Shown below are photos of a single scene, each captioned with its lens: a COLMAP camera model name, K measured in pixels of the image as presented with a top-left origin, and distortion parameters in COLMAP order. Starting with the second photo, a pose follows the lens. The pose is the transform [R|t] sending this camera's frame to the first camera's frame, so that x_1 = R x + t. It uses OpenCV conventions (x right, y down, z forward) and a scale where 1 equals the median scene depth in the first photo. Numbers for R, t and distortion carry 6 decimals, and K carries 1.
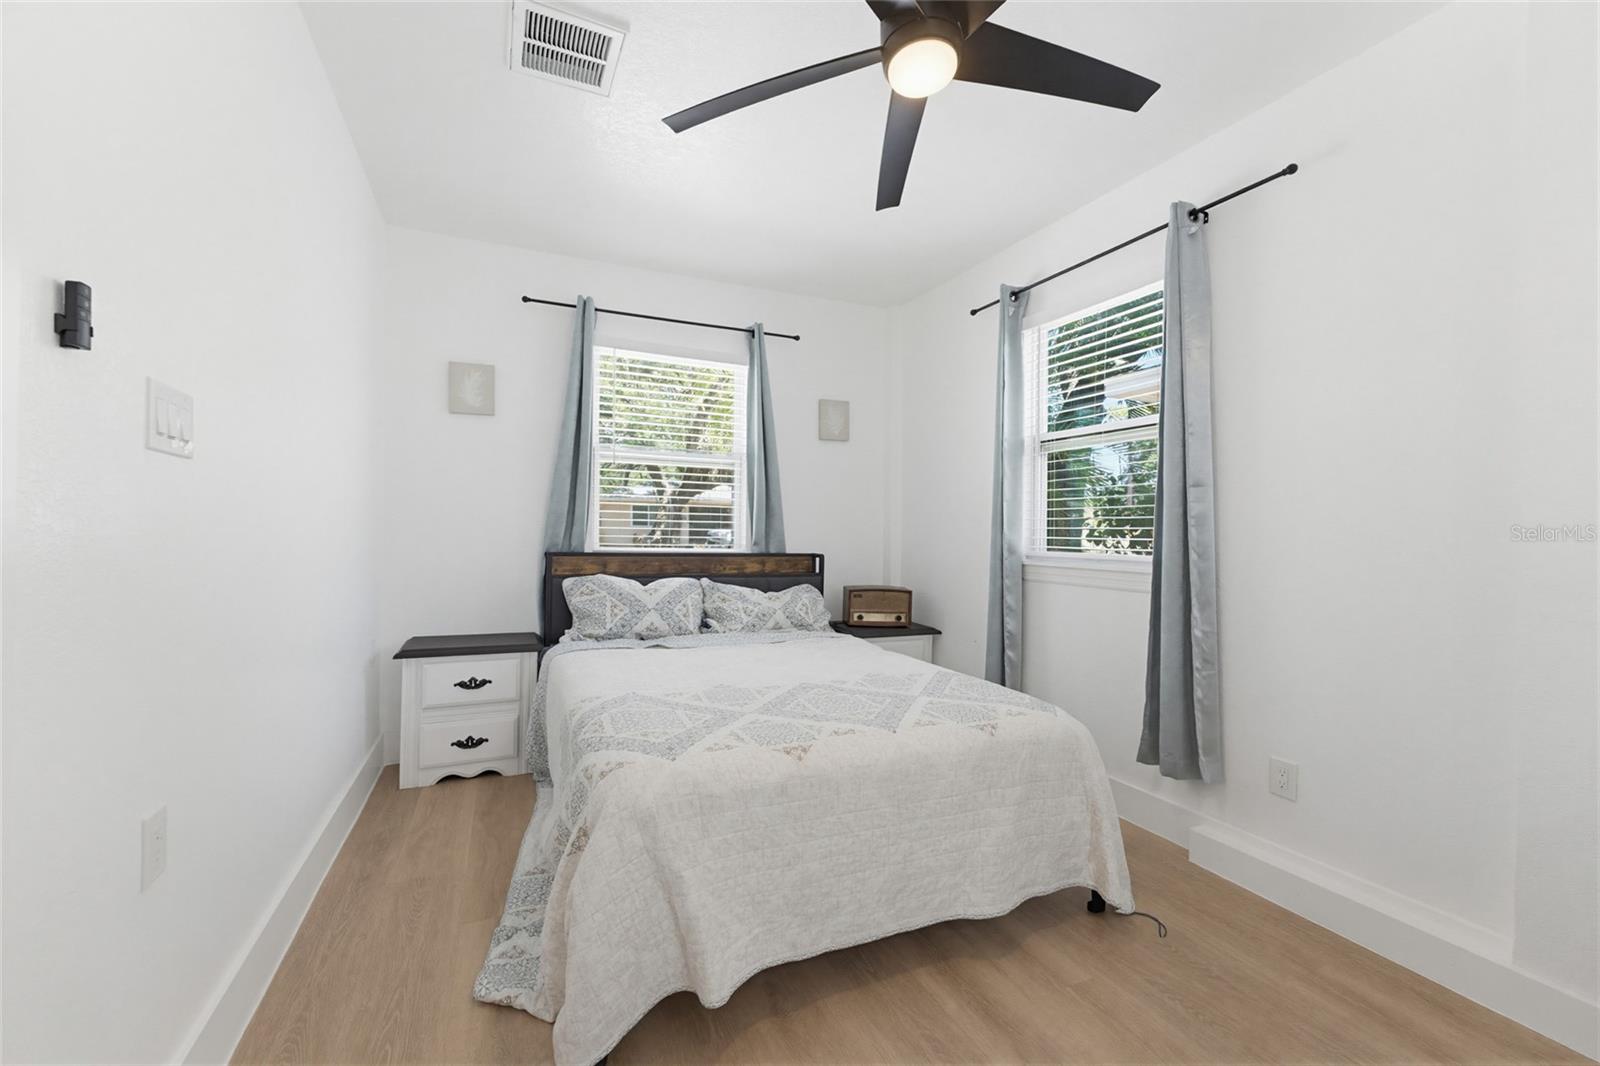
lens RADIAL K [[632.7, 0, 797.8], [0, 632.7, 532.8], [0, 0, 1]] dist [-0.003252, 0.000436]
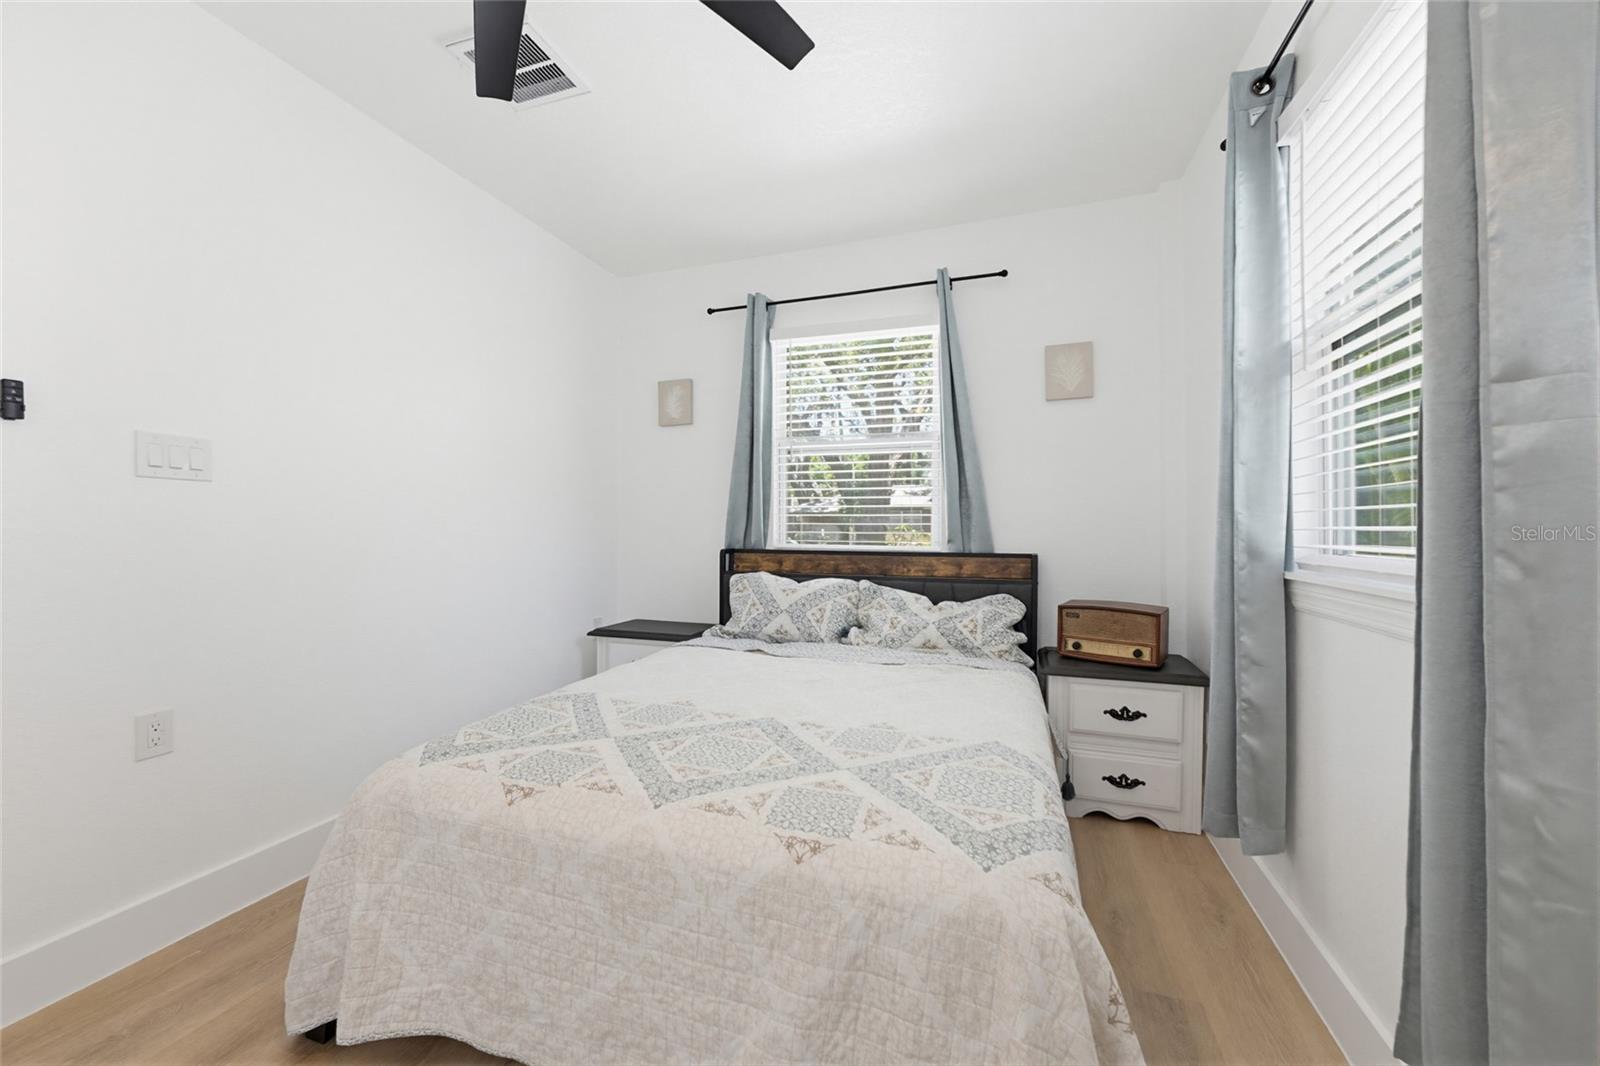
lens RADIAL K [[632.7, 0, 797.8], [0, 632.7, 532.8], [0, 0, 1]] dist [-0.003252, 0.000436]
pose [[0.734479, -0.008449, -0.678579, 0.390097], [0.009834, 0.999950, -0.001806, 0.007407], [0.678561, -0.005347, 0.734525, 0.309729]]
